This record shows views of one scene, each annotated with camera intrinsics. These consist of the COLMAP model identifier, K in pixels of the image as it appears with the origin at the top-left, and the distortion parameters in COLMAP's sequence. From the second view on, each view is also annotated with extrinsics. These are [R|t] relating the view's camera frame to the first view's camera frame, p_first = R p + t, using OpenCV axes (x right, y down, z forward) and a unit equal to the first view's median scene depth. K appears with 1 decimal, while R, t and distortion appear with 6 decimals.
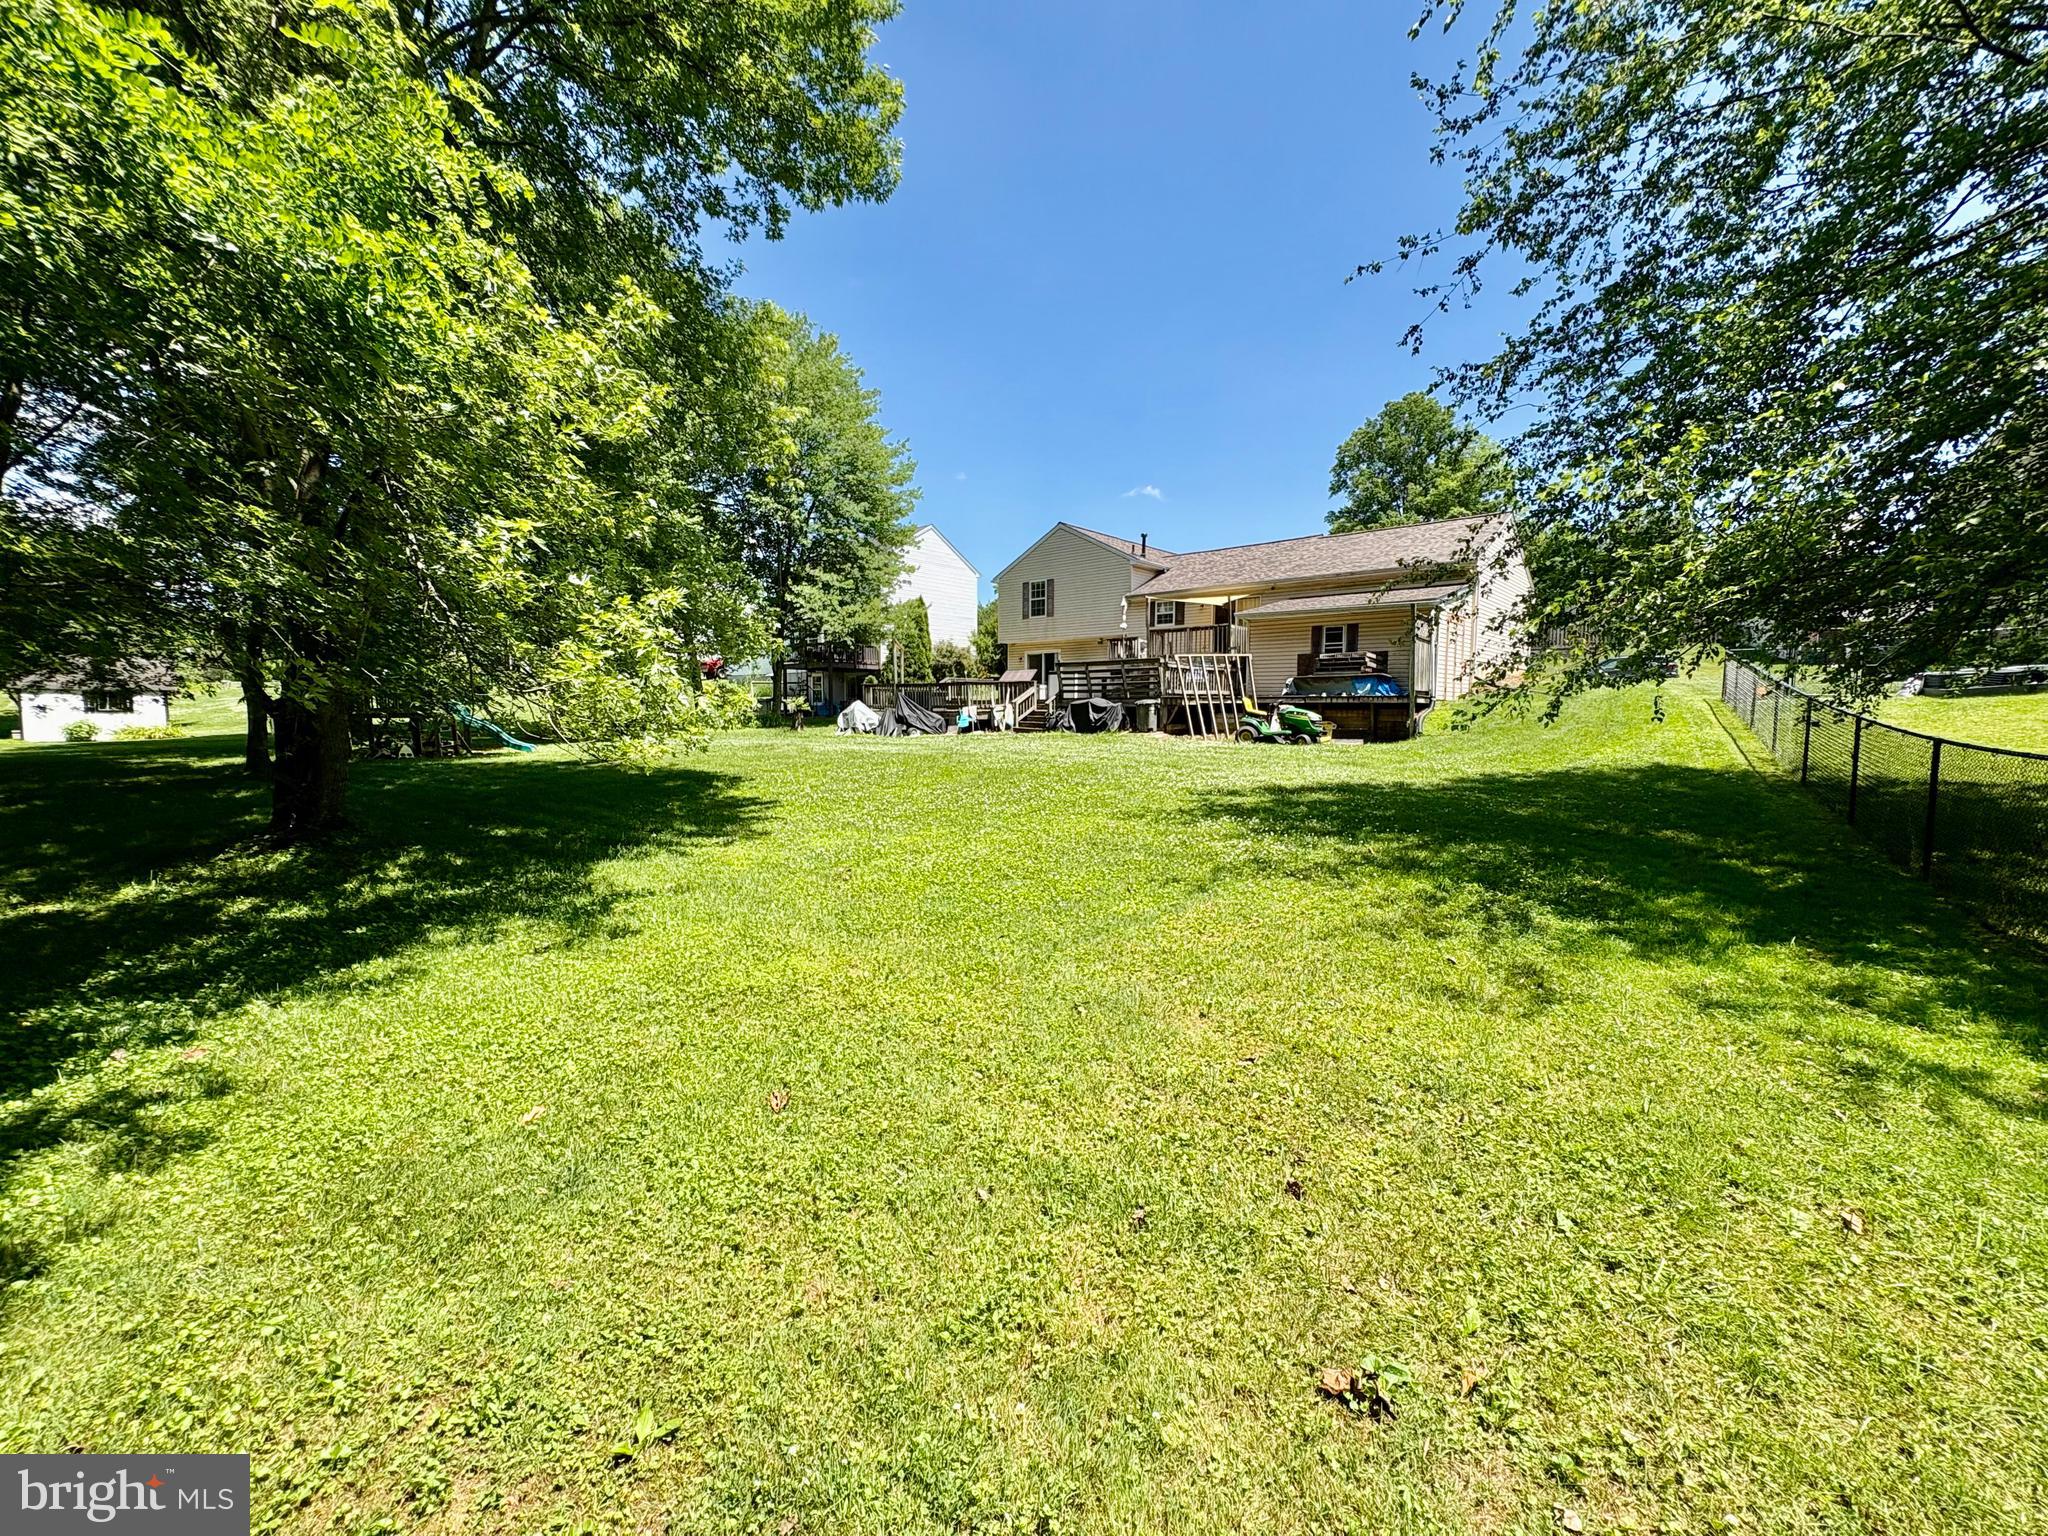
lens RADIAL K [[809.3, 0, 1032.0], [0, 809.3, 763.6], [0, 0, 1]] dist [-0.008714, 0.000936]
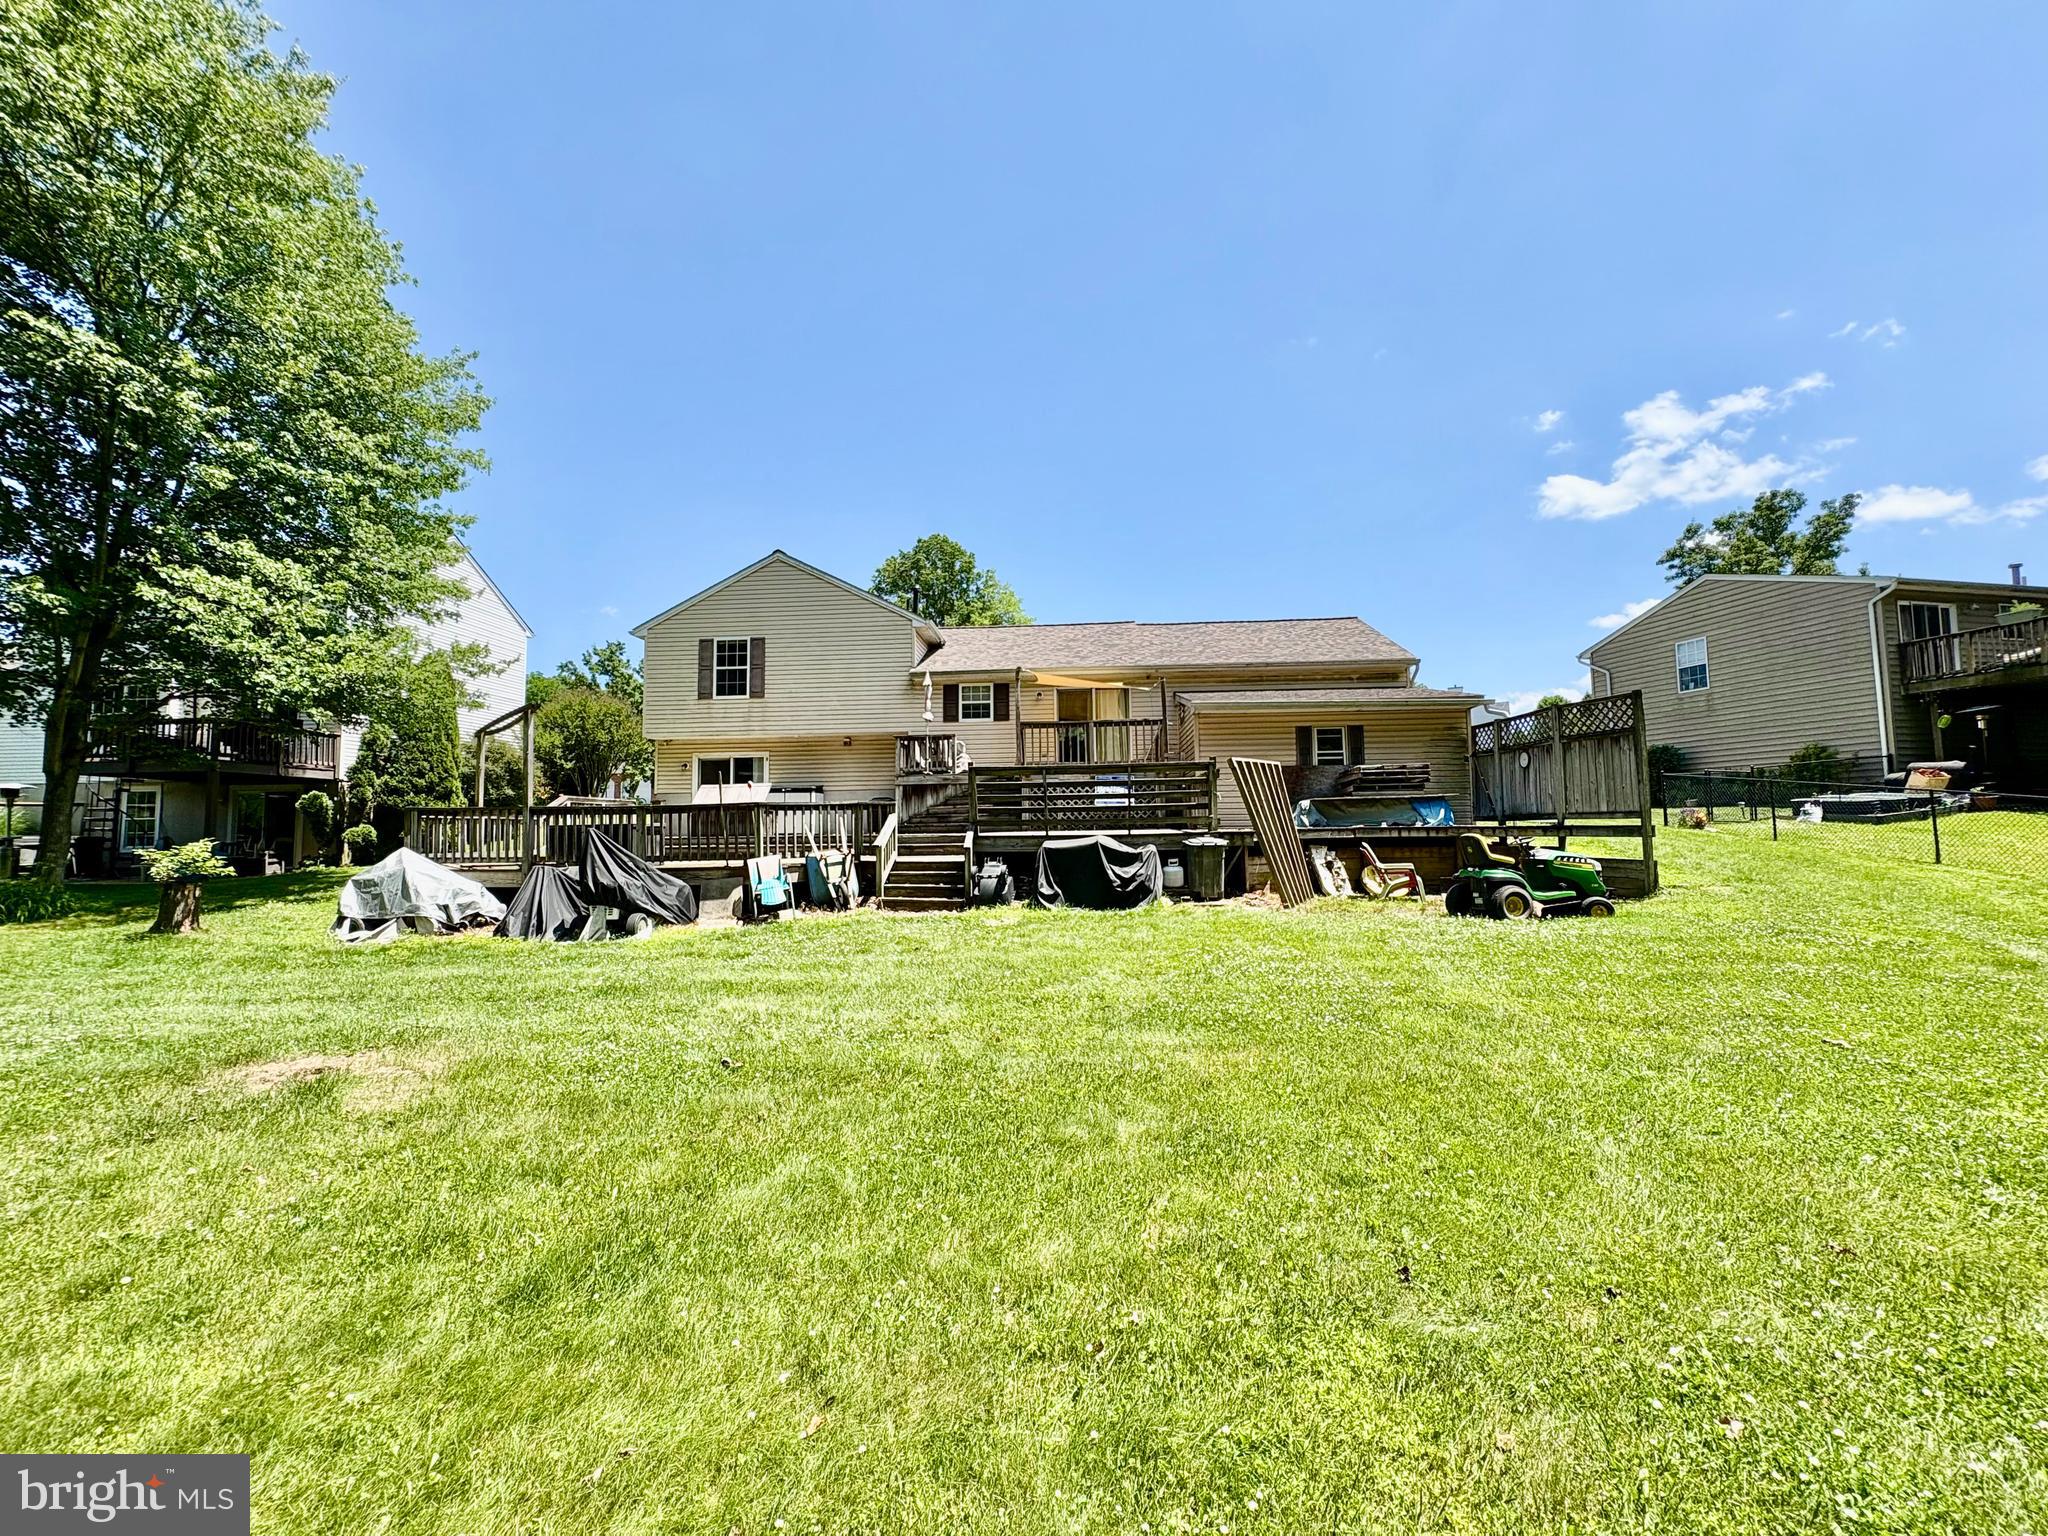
lens RADIAL K [[809.3, 0, 1022.8], [0, 809.3, 772.9], [0, 0, 1]] dist [-0.008714, 0.000936]
pose [[0.801893, 0.029383, 0.596745, -0.182985], [0.056762, 0.990526, -0.125047, -0.040924], [-0.594766, 0.134147, 0.792627, 0.425511]]
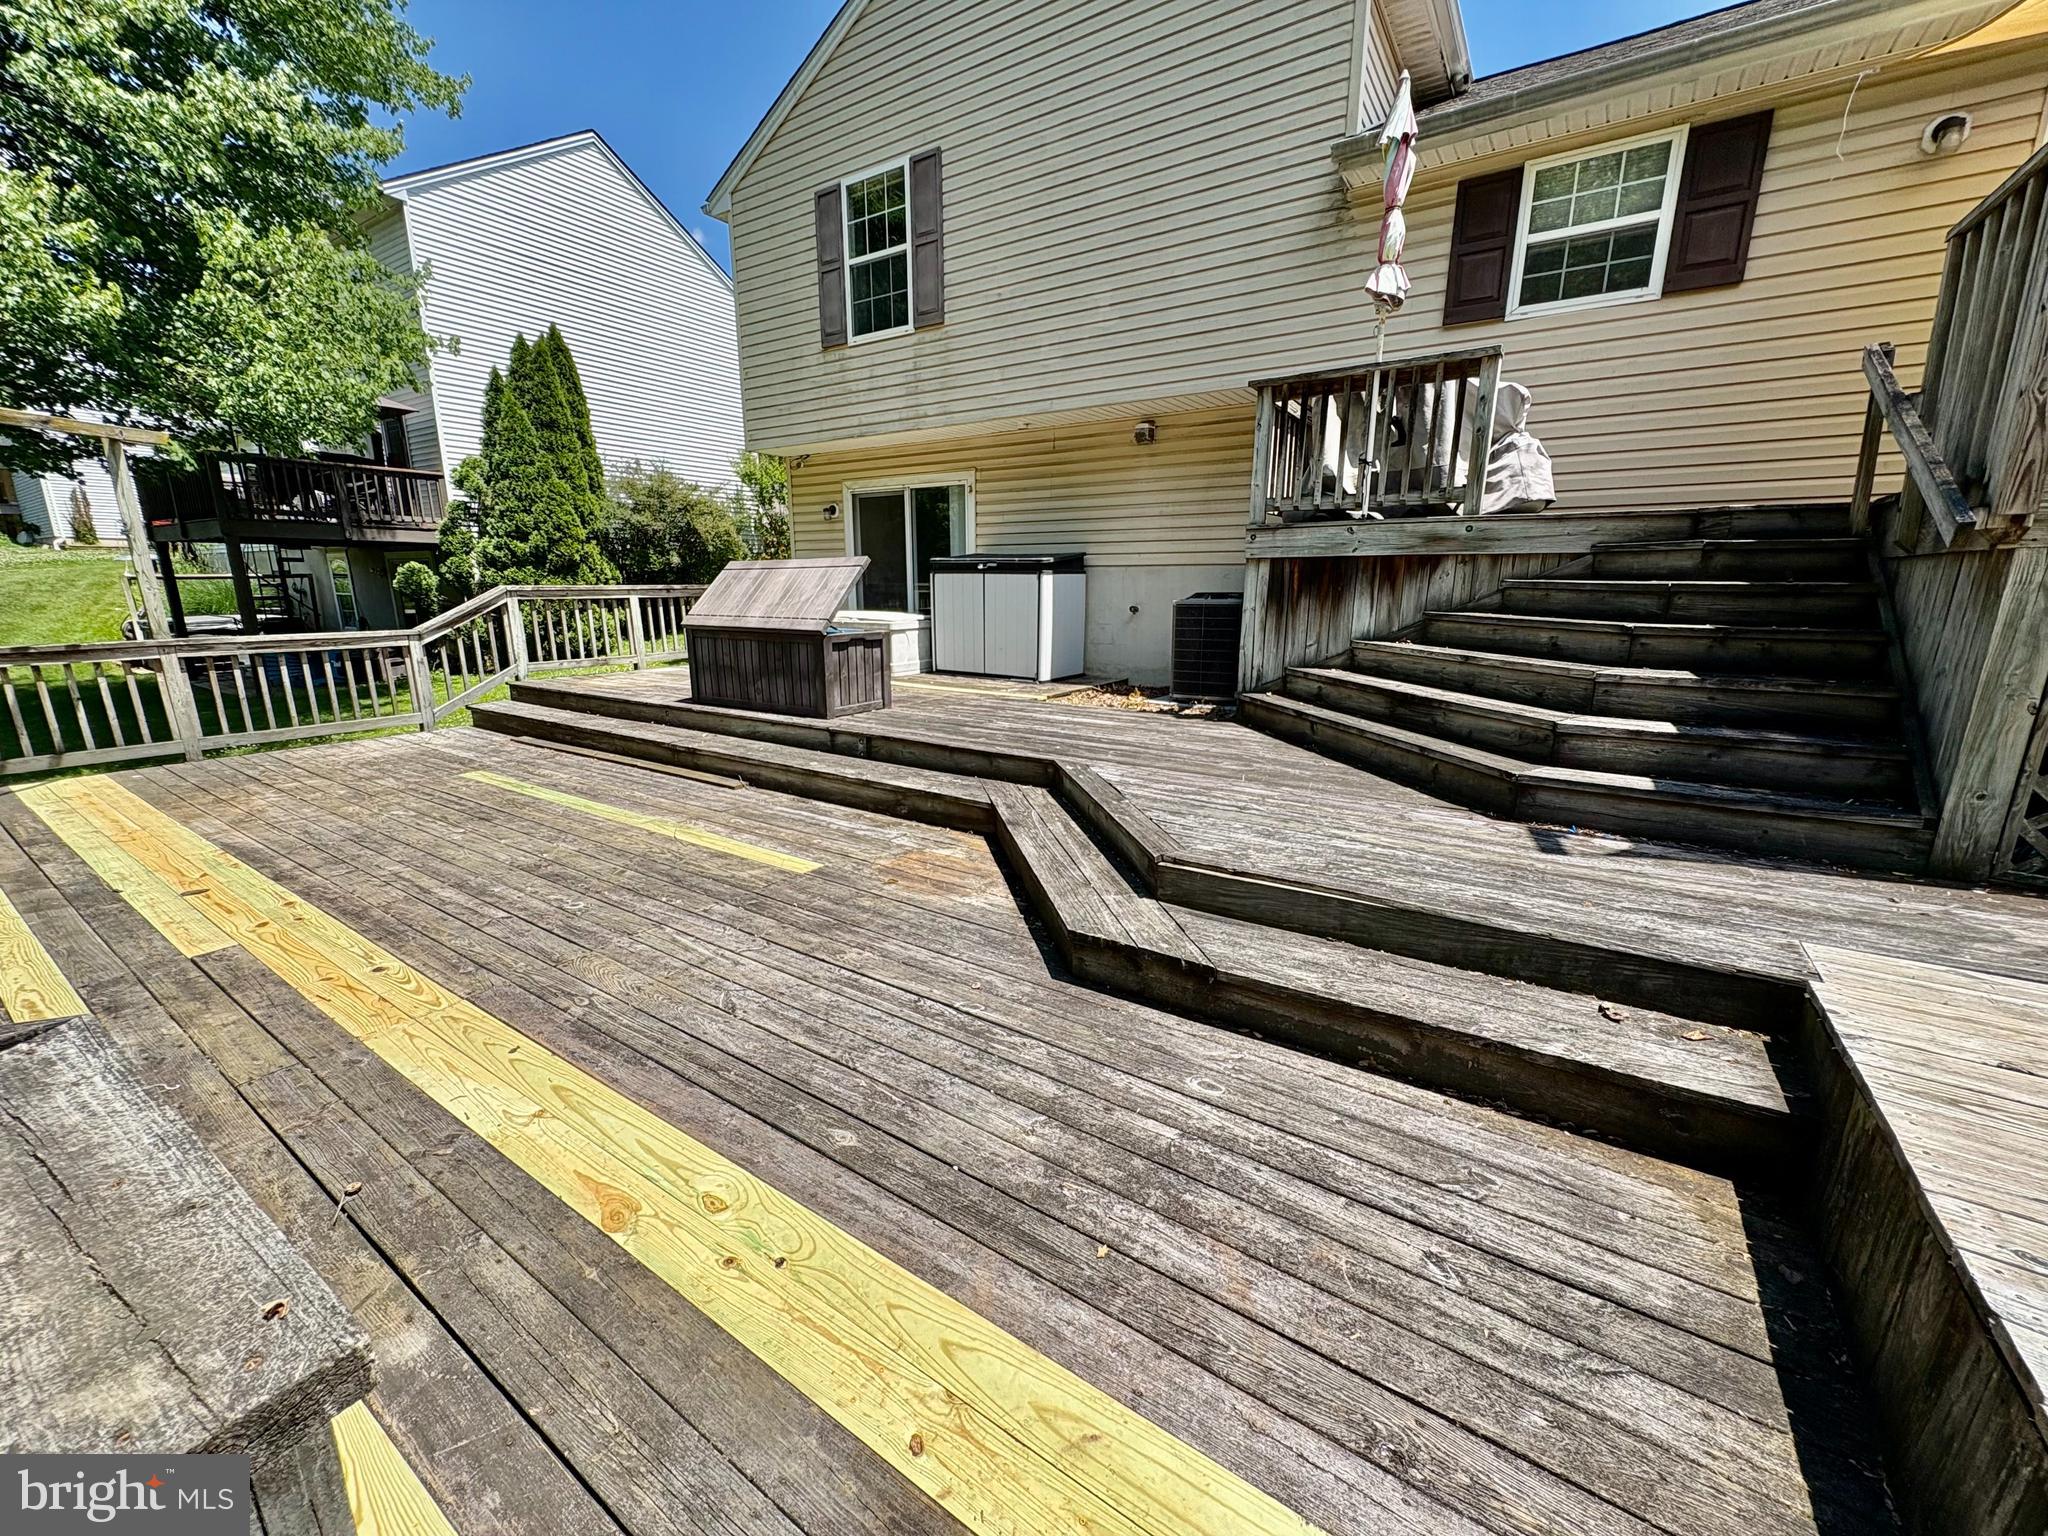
lens RADIAL K [[809.3, 0, 1020.3], [0, 809.3, 772.4], [0, 0, 1]] dist [-0.008714, 0.000936]
pose [[0.991956, -0.027786, 0.123495, 0.016563], [0.007430, 0.986710, 0.162322, -0.092573], [-0.126364, -0.160098, 0.978979, 0.764470]]
